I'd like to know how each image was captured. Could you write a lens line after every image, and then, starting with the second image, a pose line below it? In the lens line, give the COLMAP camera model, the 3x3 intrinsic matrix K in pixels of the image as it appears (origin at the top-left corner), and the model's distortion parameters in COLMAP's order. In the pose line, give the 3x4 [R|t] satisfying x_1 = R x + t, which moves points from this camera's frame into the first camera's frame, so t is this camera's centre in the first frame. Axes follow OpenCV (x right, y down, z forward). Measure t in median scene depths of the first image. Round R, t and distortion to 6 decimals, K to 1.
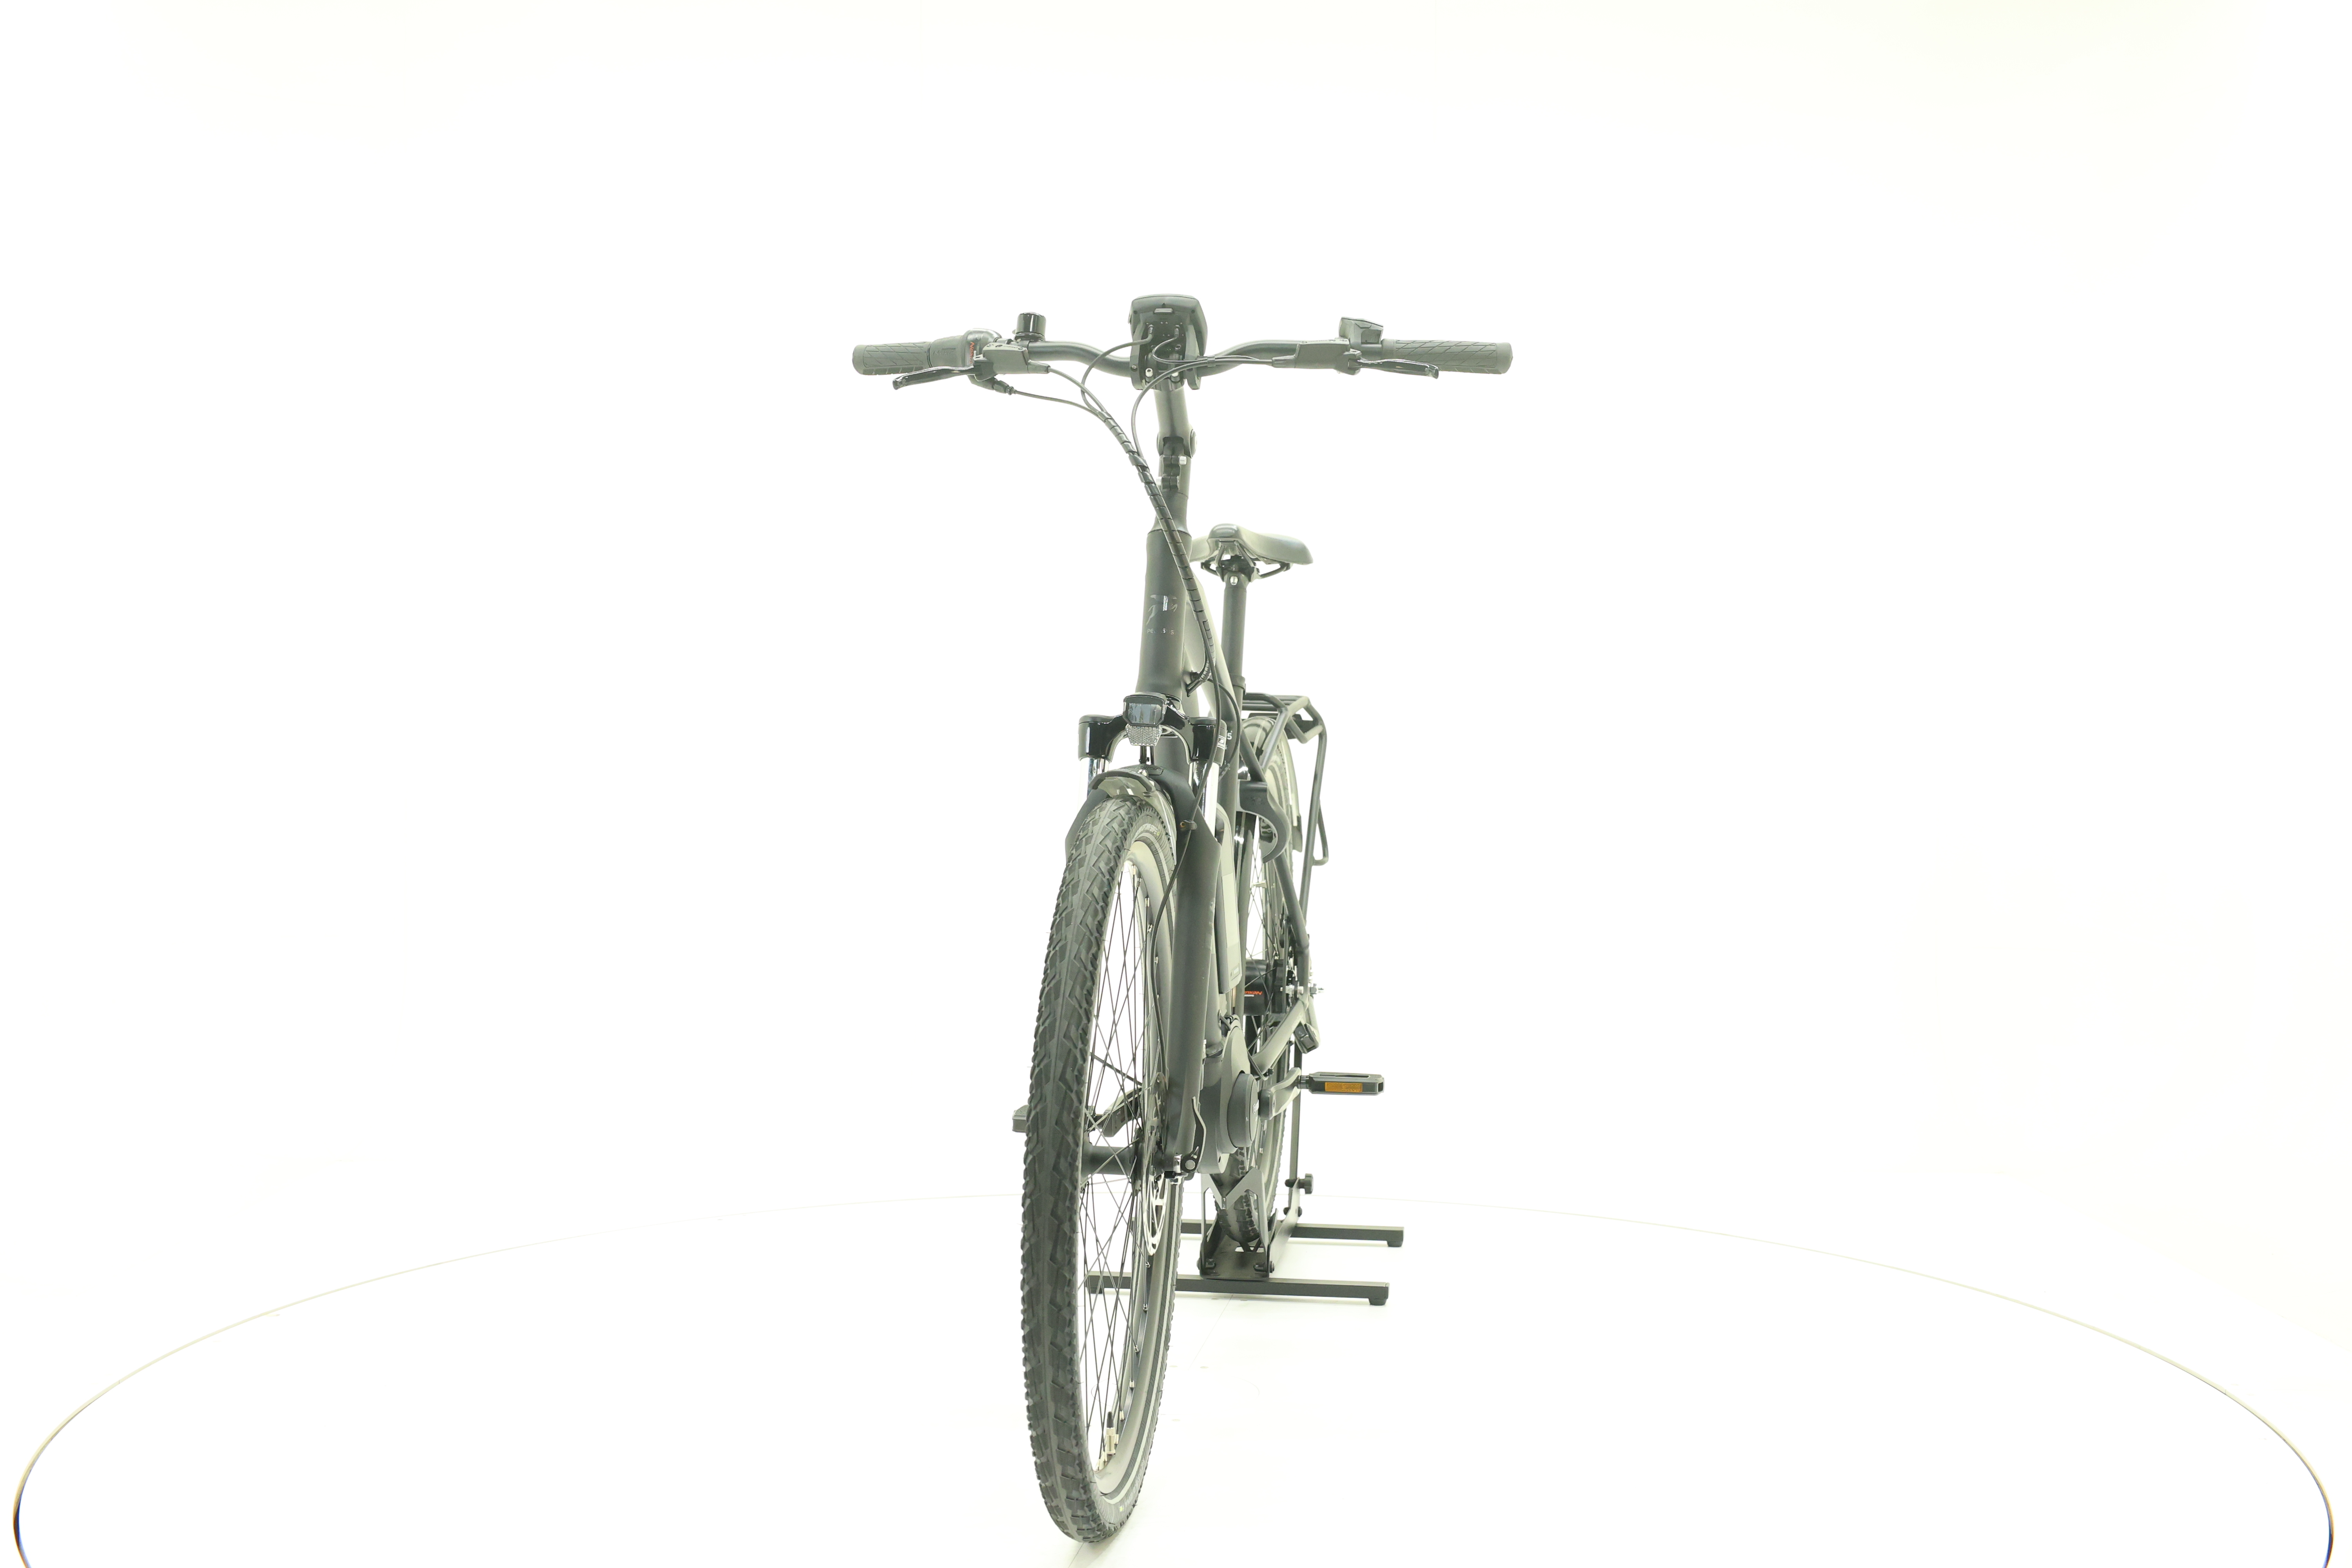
lens RADIAL K [[2499.6, 0, 1176.9], [0, 2499.6, 780.0], [0, 0, 1]] dist [-0.015913, 0.000000]
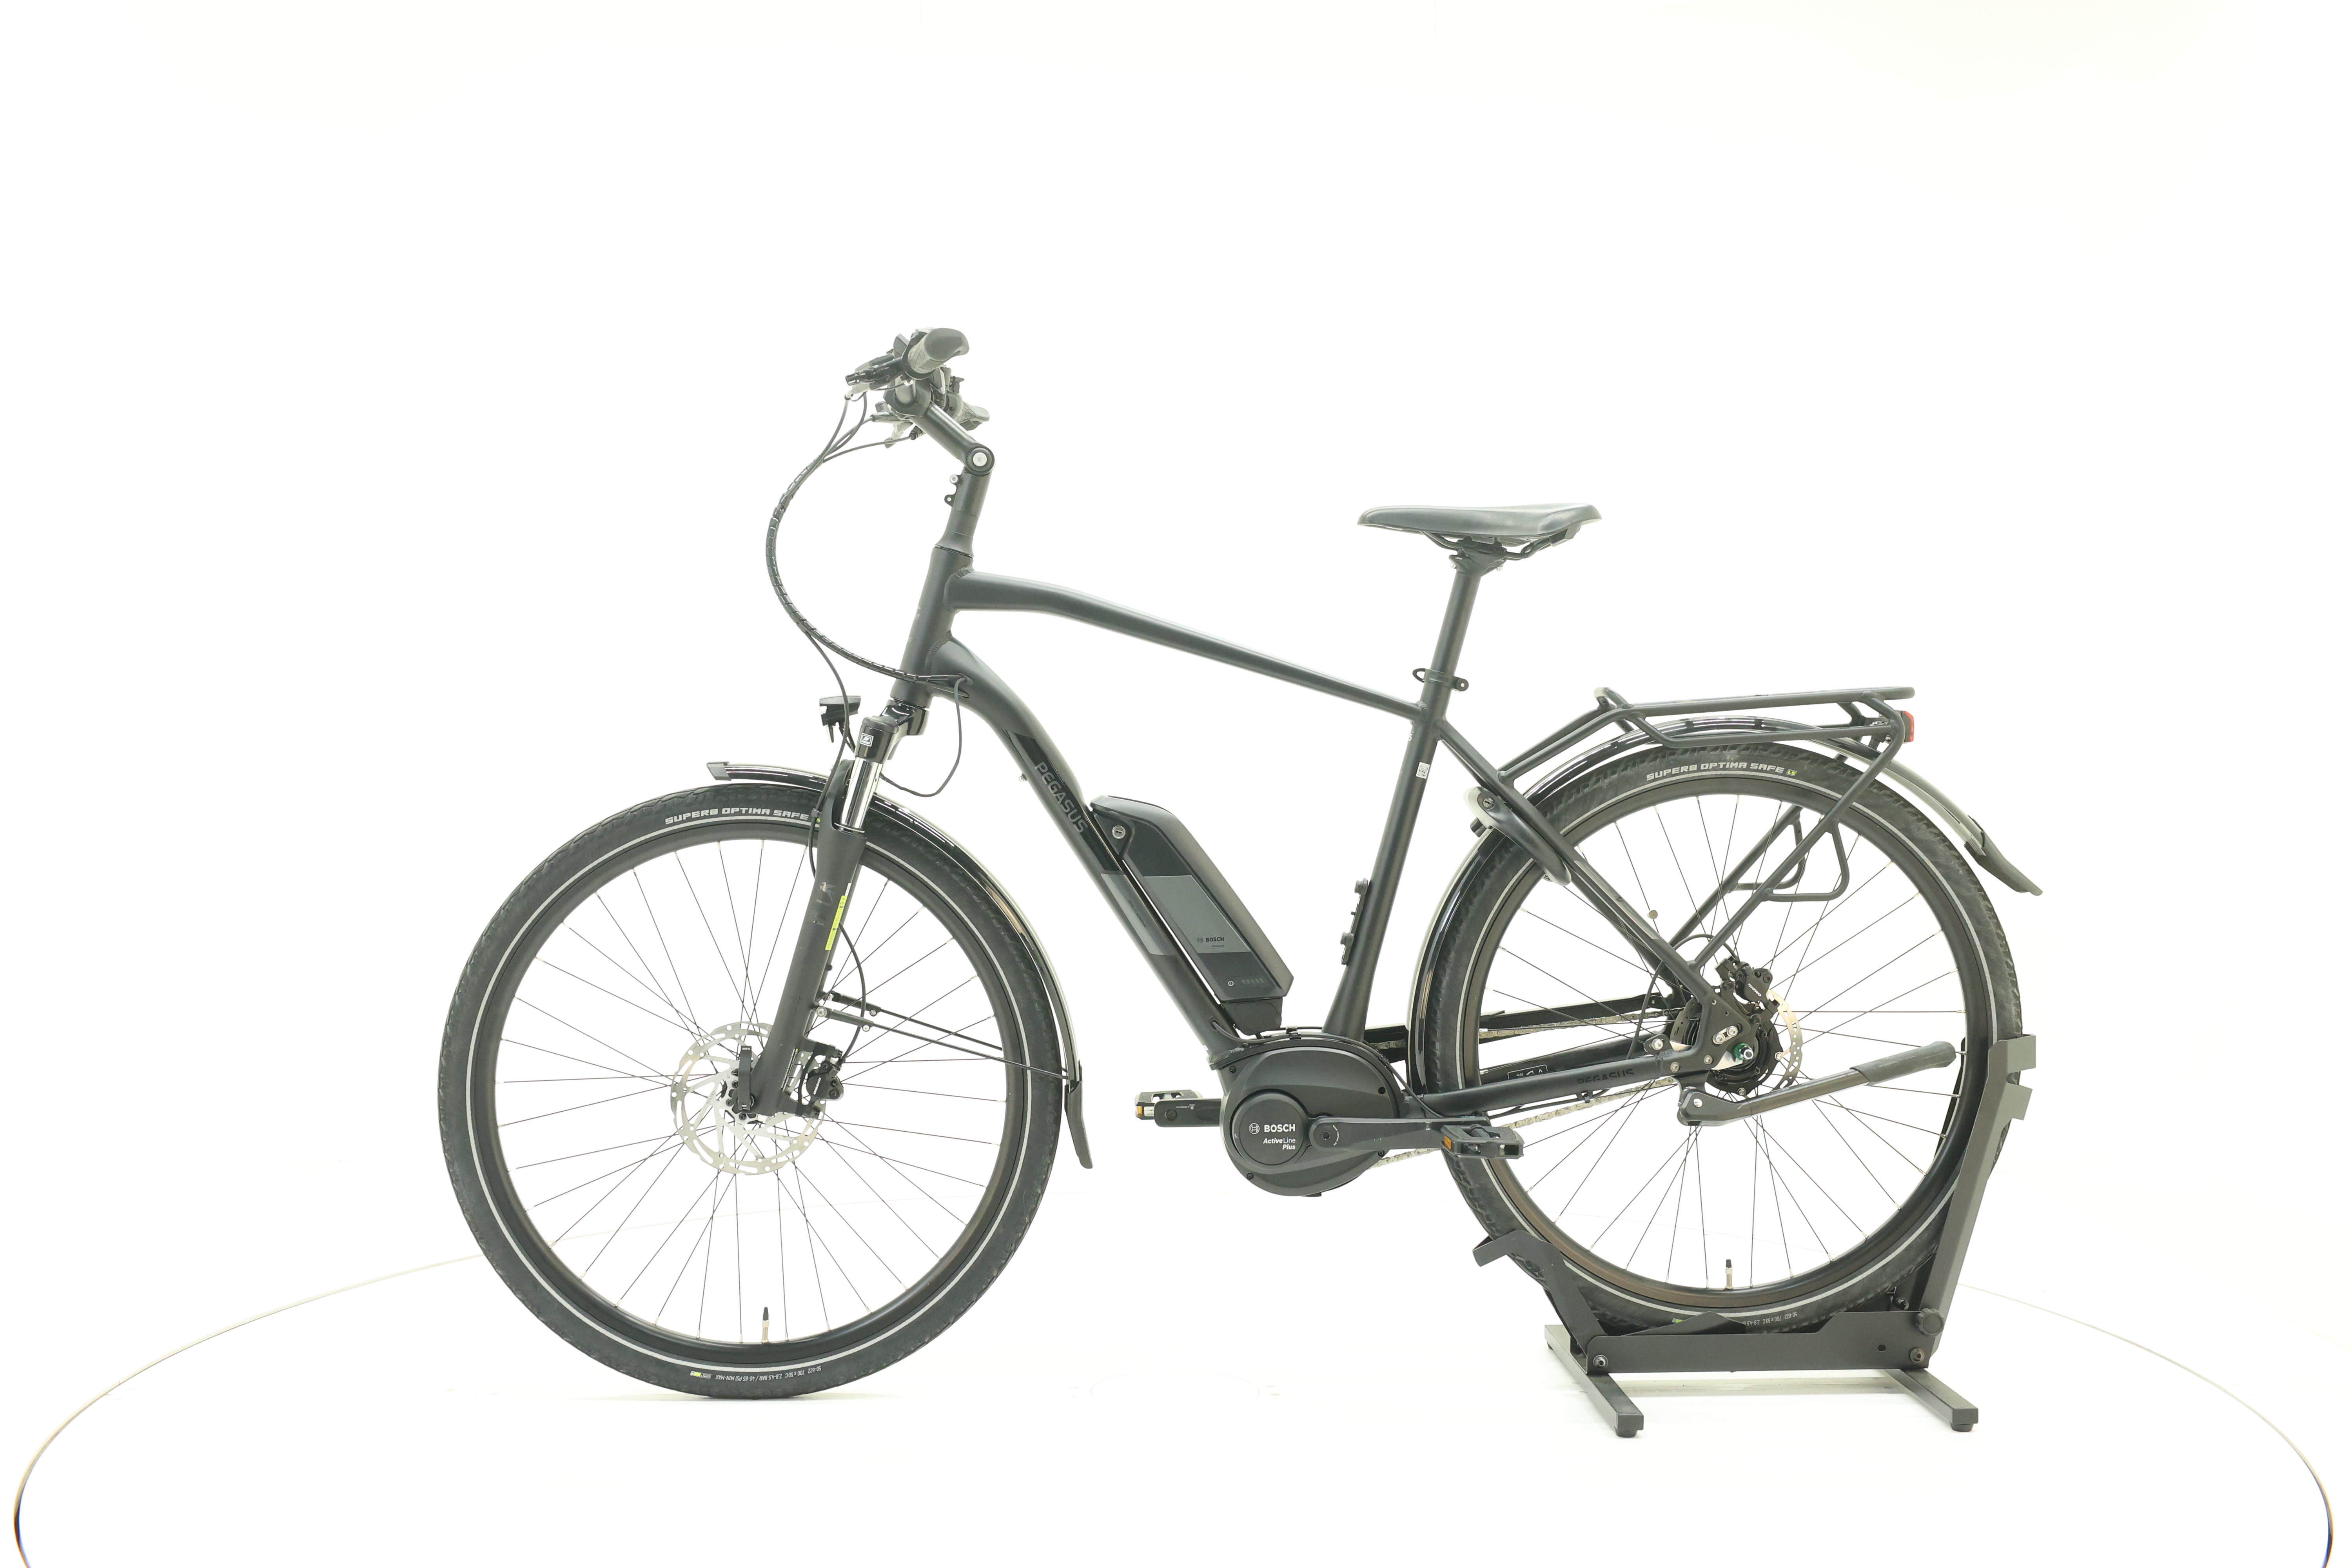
lens RADIAL K [[2499.6, 0, 1168.3], [0, 2499.6, 781.9], [0, 0, 1]] dist [-0.015913, 0.000000]
pose [[0.200143, 0.015016, -0.979652, 1.099884], [-0.021856, 0.999702, 0.010858, -0.011326], [0.979523, 0.019238, 0.200411, 0.894102]]
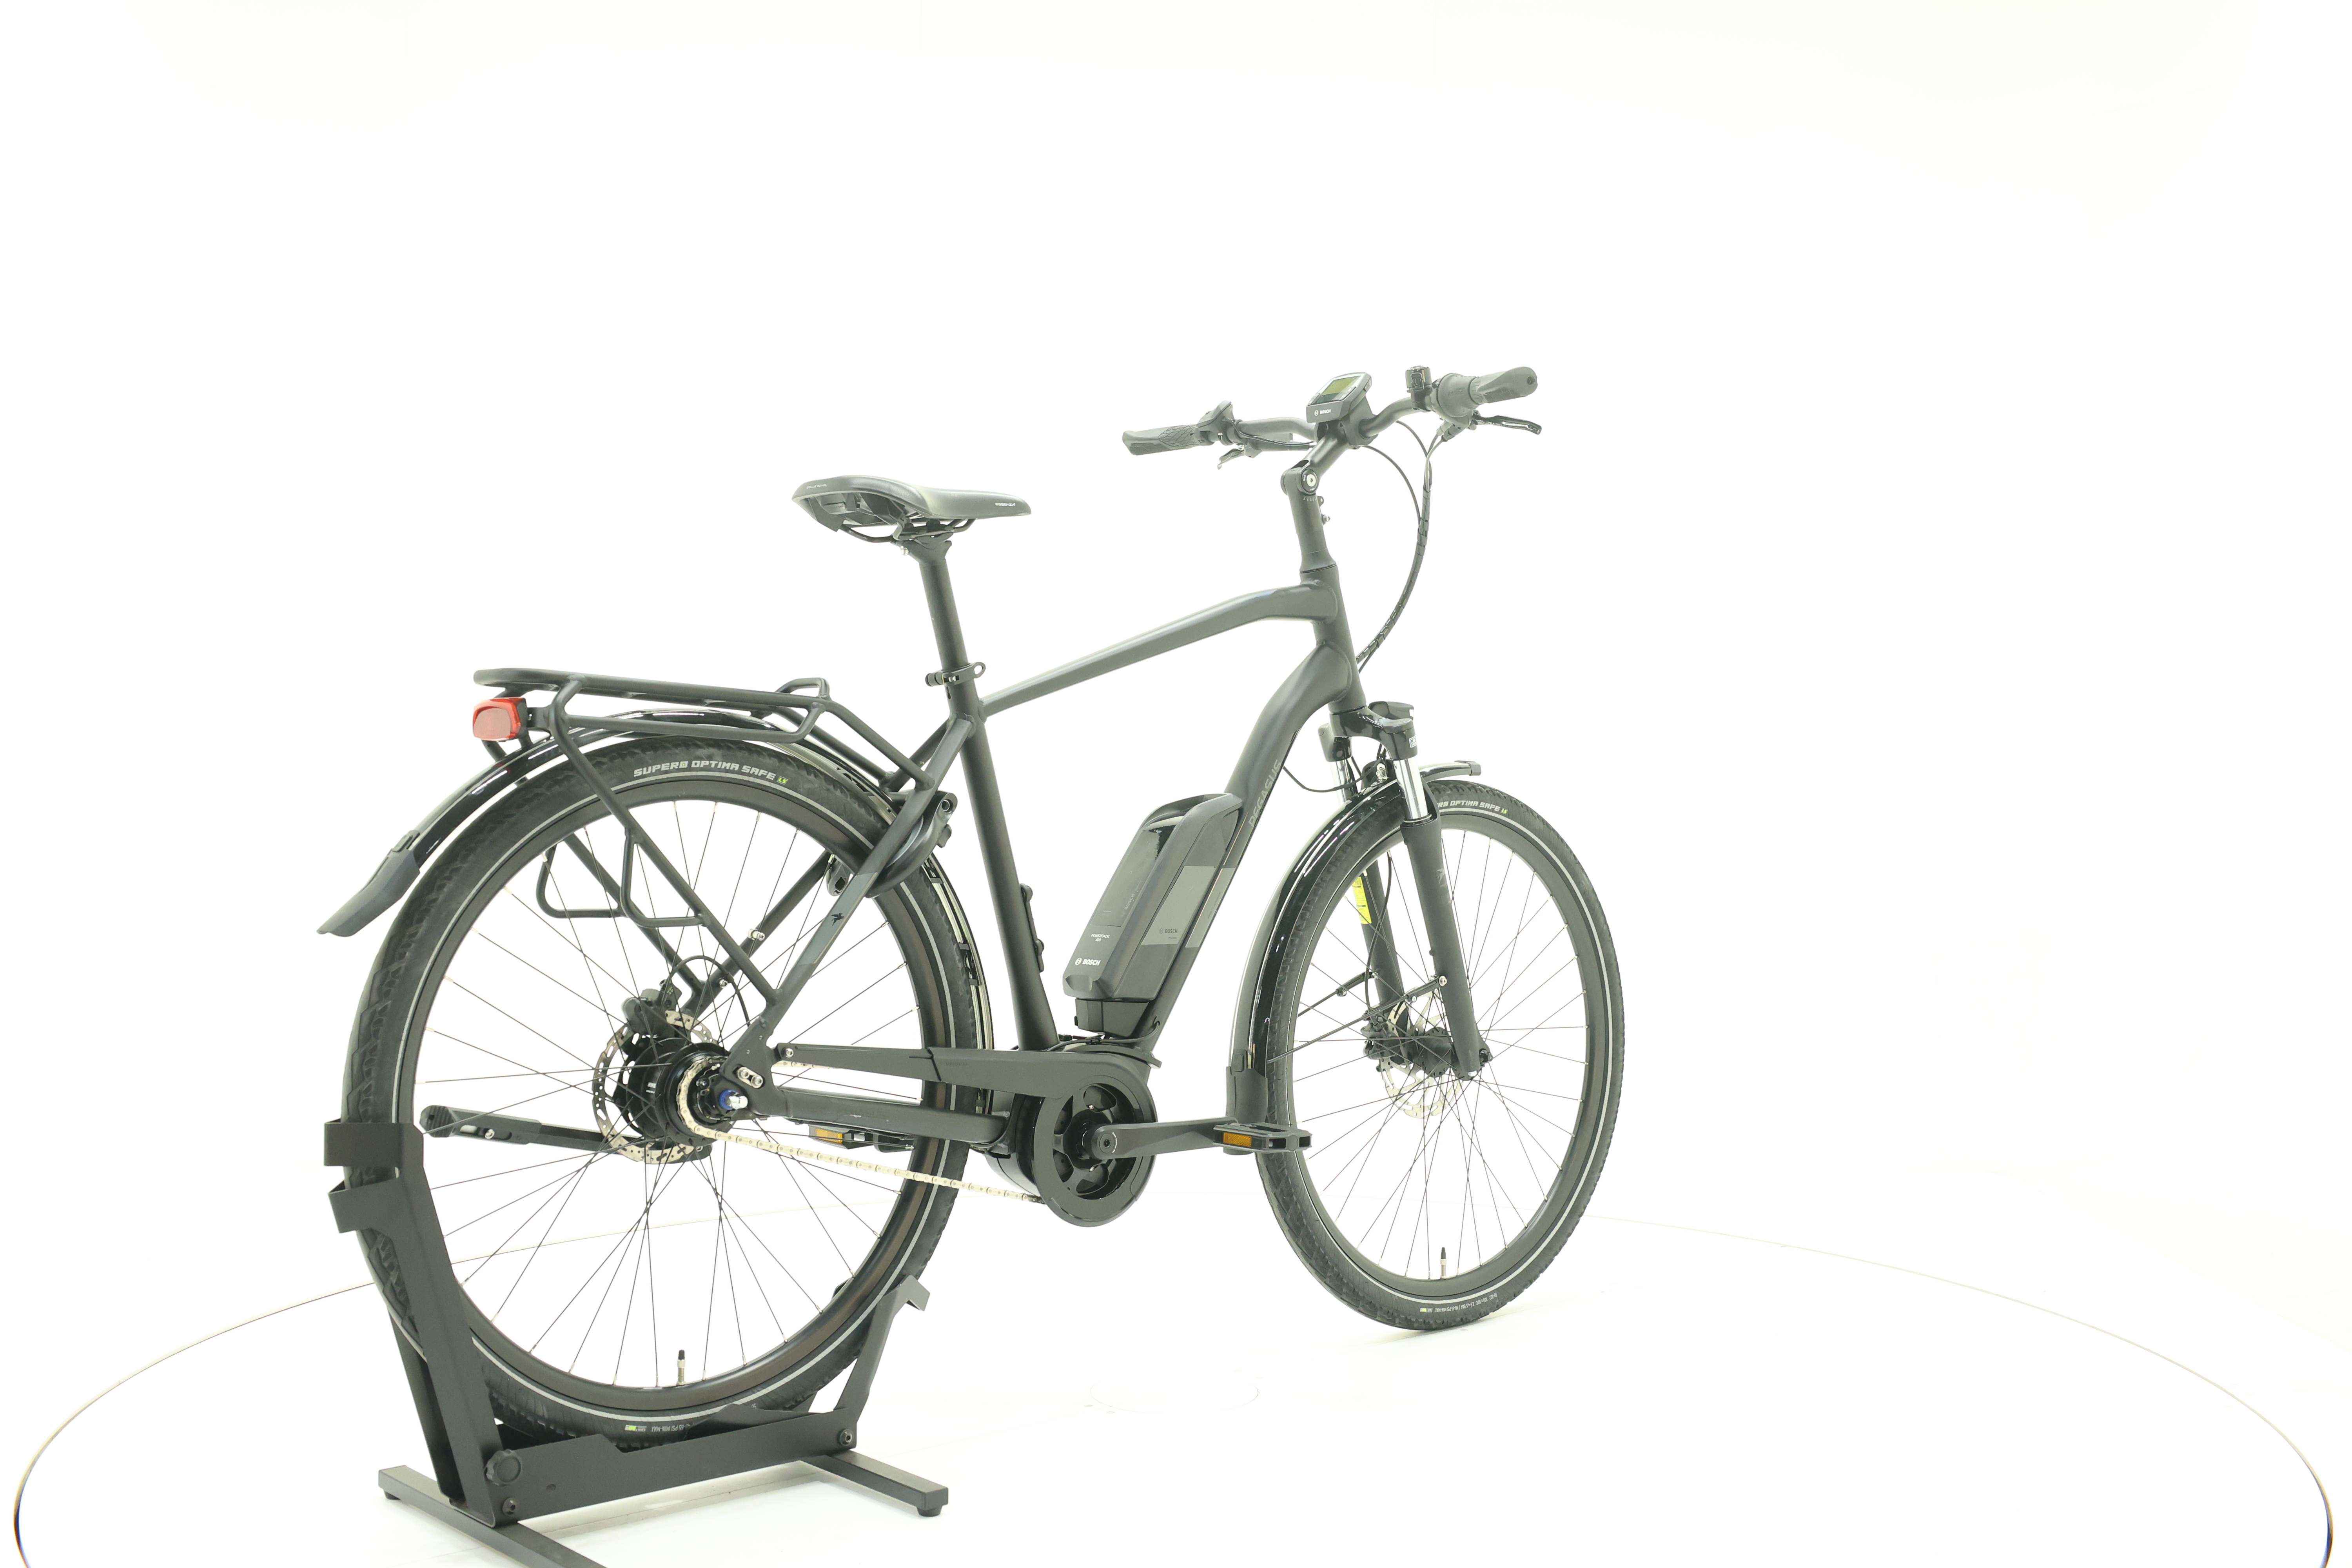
lens RADIAL K [[2499.6, 0, 1171.5], [0, 2499.6, 782.7], [0, 0, 1]] dist [-0.015913, 0.000000]
pose [[-0.769858, -0.019884, 0.637905, -0.714089], [0.005062, 0.999293, 0.037258, -0.040781], [-0.638195, 0.031912, -0.769213, 1.988886]]
